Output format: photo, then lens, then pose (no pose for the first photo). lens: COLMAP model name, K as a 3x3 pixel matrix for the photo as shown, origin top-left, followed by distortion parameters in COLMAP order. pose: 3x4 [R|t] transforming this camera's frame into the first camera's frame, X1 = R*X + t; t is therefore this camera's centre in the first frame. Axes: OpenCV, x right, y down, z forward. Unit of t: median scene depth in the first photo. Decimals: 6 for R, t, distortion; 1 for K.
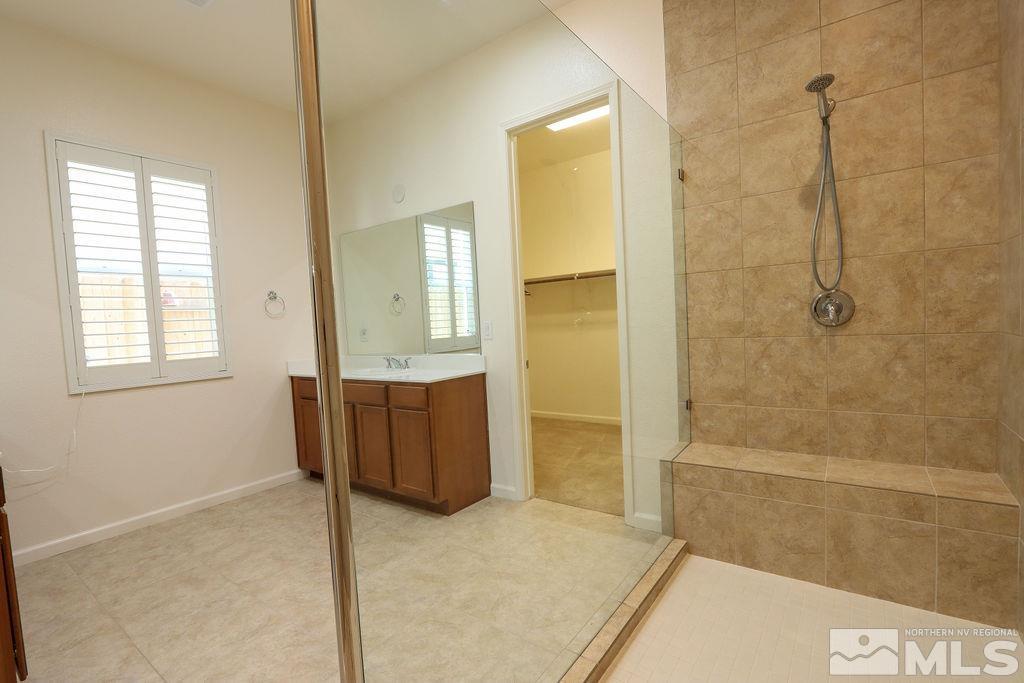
lens RADIAL K [[473.8, 0, 506.0], [0, 473.8, 348.1], [0, 0, 1]] dist [-0.018268, 0.001074]
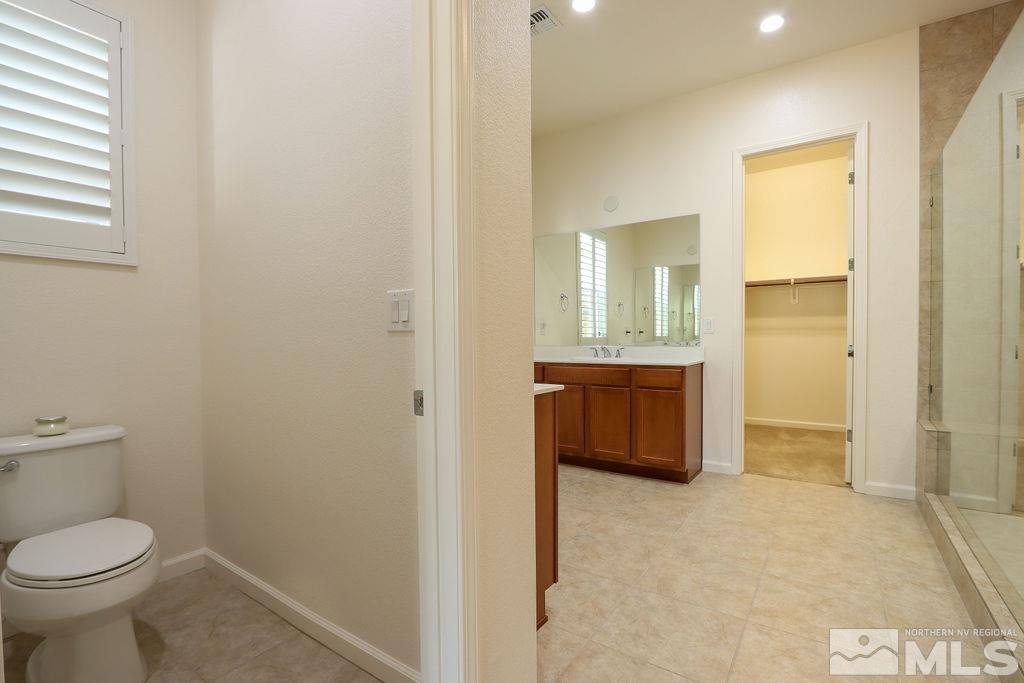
lens RADIAL K [[473.8, 0, 505.4], [0, 473.8, 349.1], [0, 0, 1]] dist [-0.018268, 0.001074]
pose [[0.998530, 0.043837, 0.031876, -0.663472], [-0.042851, 0.998602, -0.030957, 0.090245], [-0.033188, 0.029545, 0.999012, -0.148147]]
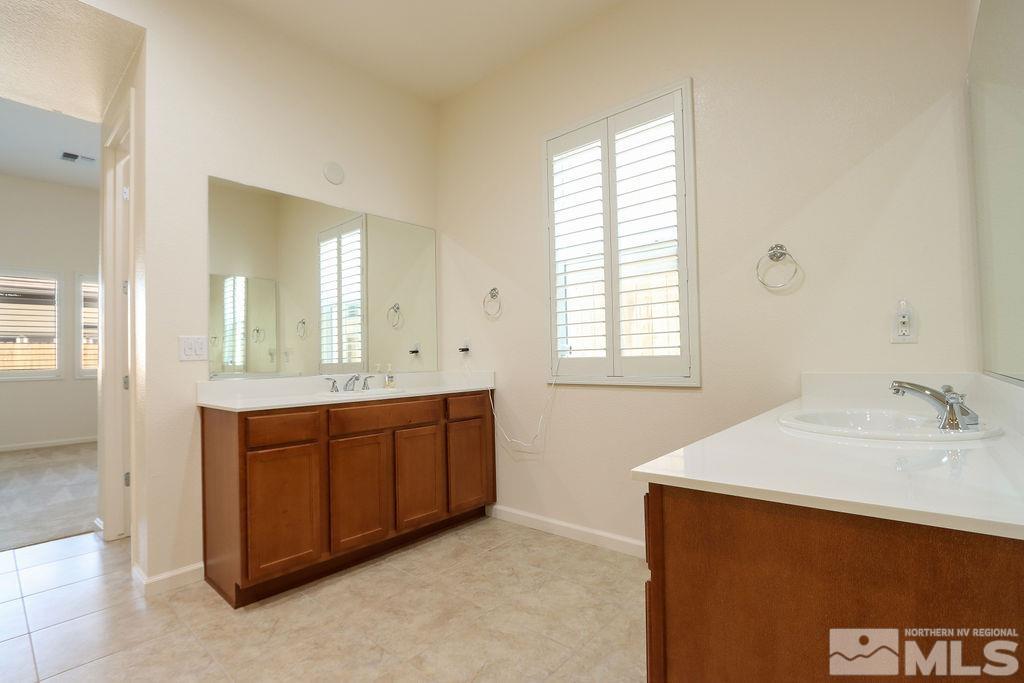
lens RADIAL K [[476.3, 0, 508.0], [0, 476.3, 345.8], [0, 0, 1]] dist [-0.015272, 0.000579]
pose [[-0.077291, 0.030728, -0.996535, 0.125231], [-0.029548, 0.999015, 0.033096, -0.014414], [0.996571, 0.032003, -0.076307, 0.976651]]
